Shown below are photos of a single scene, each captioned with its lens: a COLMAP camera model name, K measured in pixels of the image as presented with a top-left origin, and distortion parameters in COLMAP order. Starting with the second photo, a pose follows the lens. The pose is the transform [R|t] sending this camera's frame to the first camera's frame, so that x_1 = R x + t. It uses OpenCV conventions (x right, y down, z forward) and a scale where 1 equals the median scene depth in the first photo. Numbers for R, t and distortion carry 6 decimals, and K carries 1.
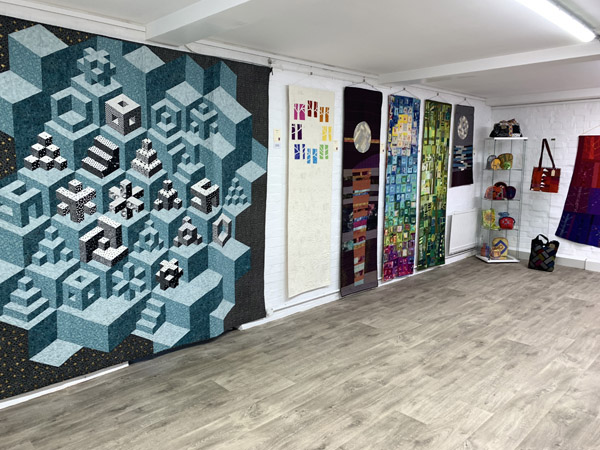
lens RADIAL K [[485.4, 0, 294.8], [0, 485.4, 224.0], [0, 0, 1]] dist [0.075612, -0.000445]
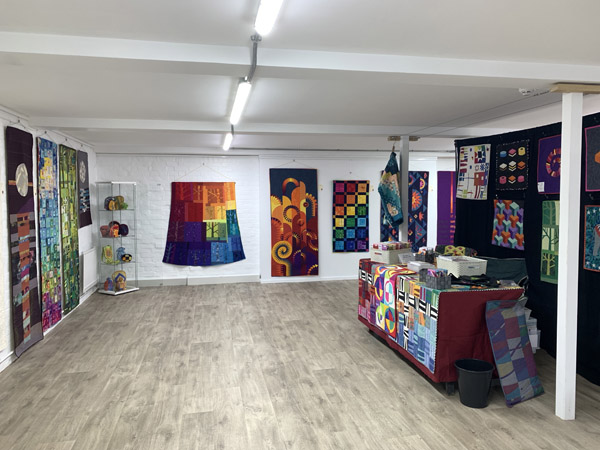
lens RADIAL K [[485.4, 0, 317.8], [0, 485.4, 214.1], [0, 0, 1]] dist [0.075612, -0.000445]
pose [[0.541621, -0.047364, 0.839287, -0.329561], [0.132427, 0.990752, -0.029548, -0.009509], [-0.830126, 0.127149, 0.542884, 0.019524]]
